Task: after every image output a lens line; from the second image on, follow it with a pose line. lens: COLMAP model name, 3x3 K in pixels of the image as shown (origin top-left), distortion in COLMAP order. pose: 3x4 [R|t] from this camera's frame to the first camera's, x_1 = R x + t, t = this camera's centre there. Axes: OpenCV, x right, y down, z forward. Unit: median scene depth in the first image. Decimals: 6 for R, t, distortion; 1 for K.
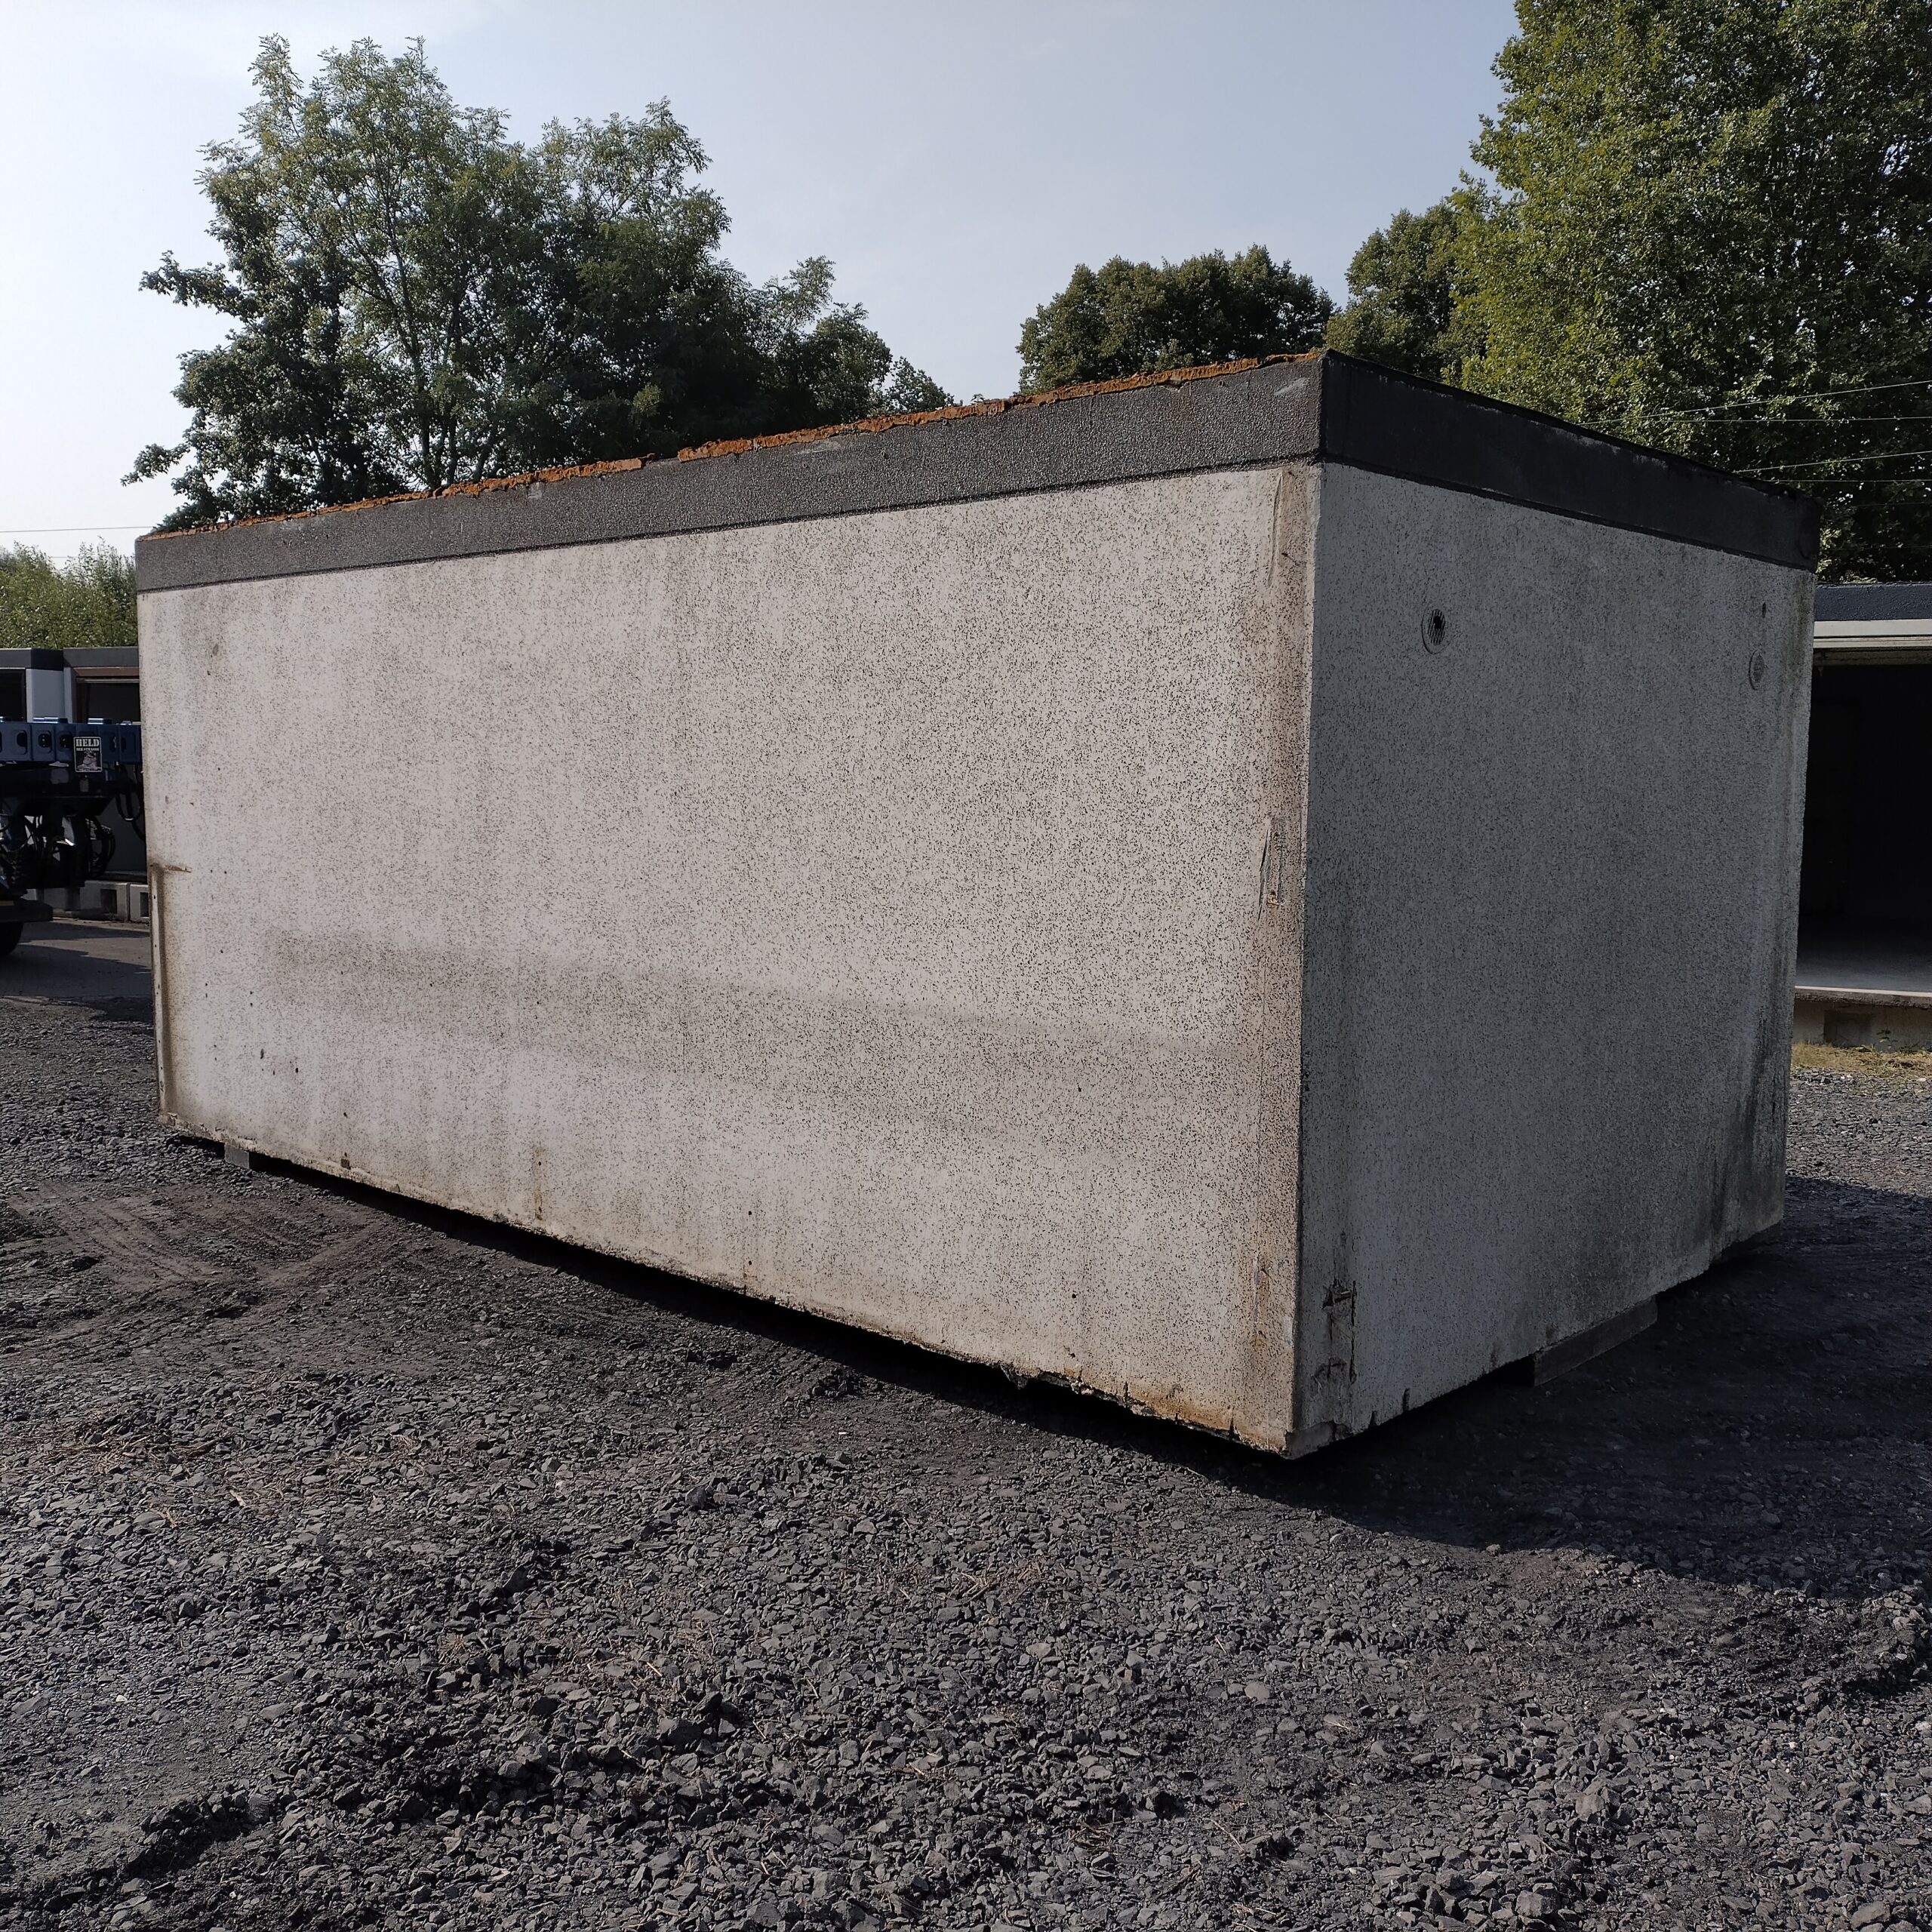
lens RADIAL K [[1874.1, 0, 966.0], [0, 1874.1, 966.0], [0, 0, 1]] dist [0.131532, -0.230372]
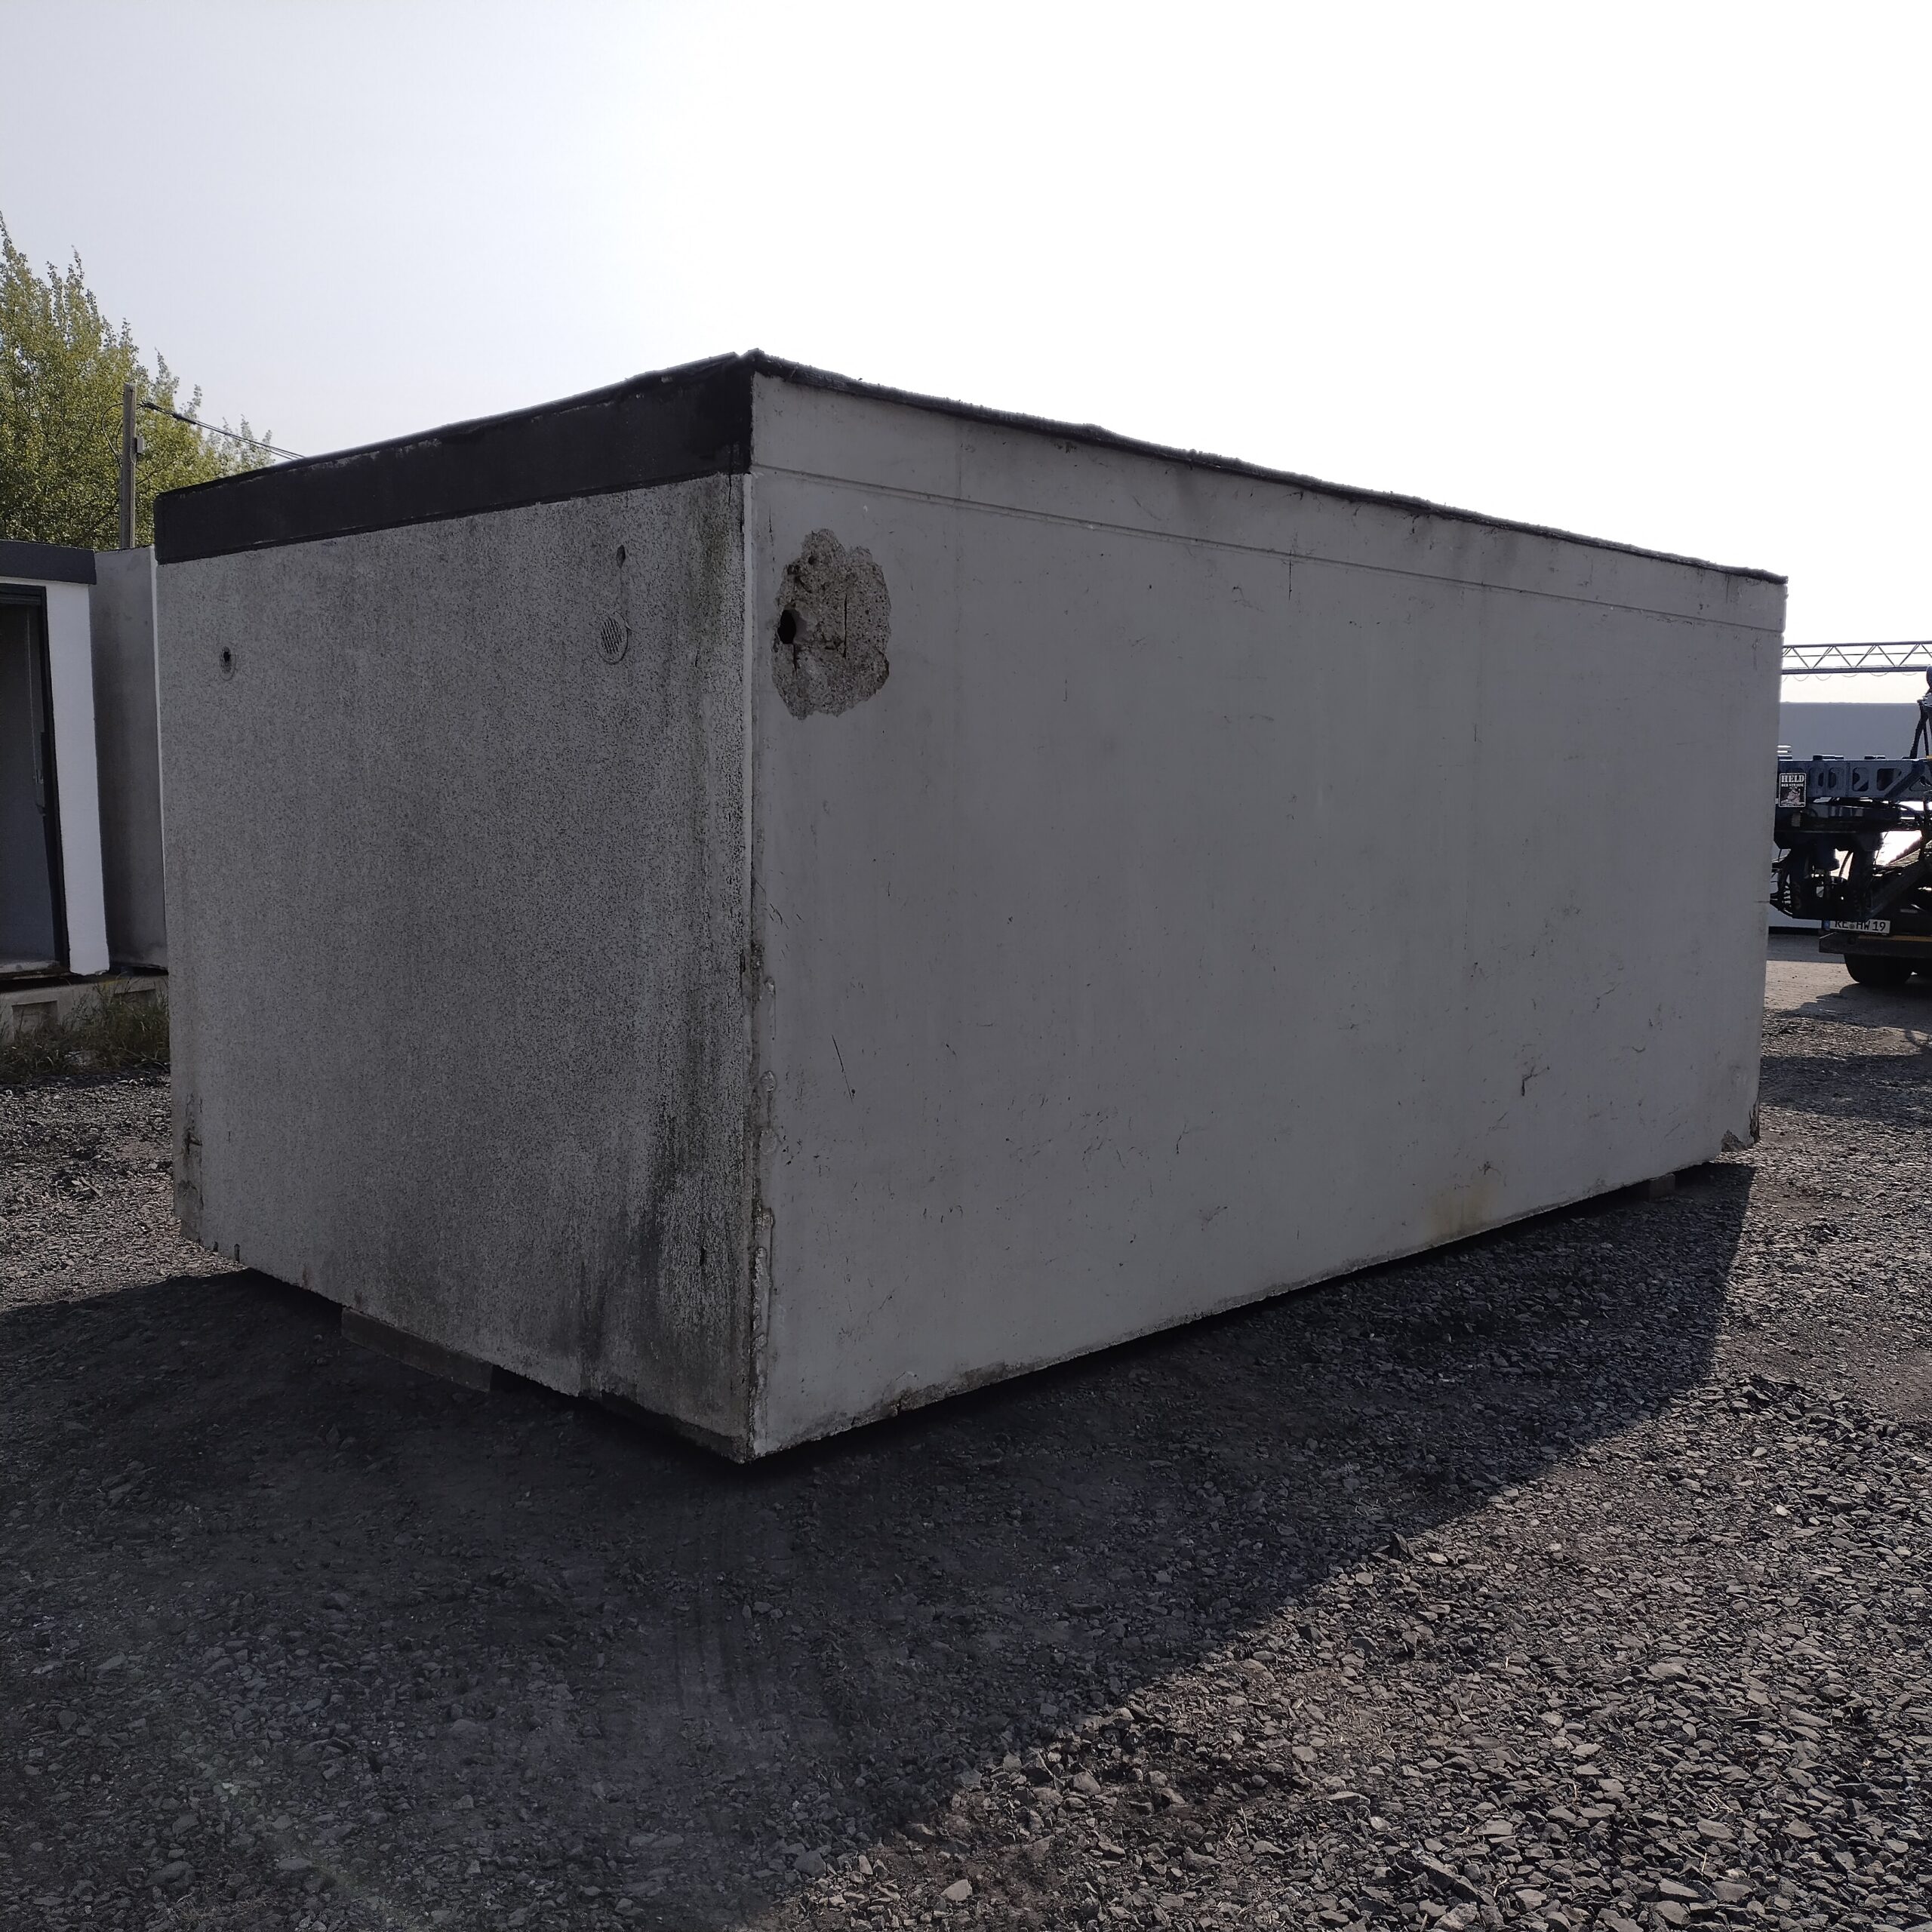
lens RADIAL K [[1874.1, 0, 966.0], [0, 1874.1, 966.0], [0, 0, 1]] dist [0.131532, -0.230372]
pose [[-0.031986, 0.083334, -0.996008, 1.371030], [-0.116117, 0.989460, 0.086515, -0.125525], [0.992720, 0.118421, -0.021972, 1.371034]]
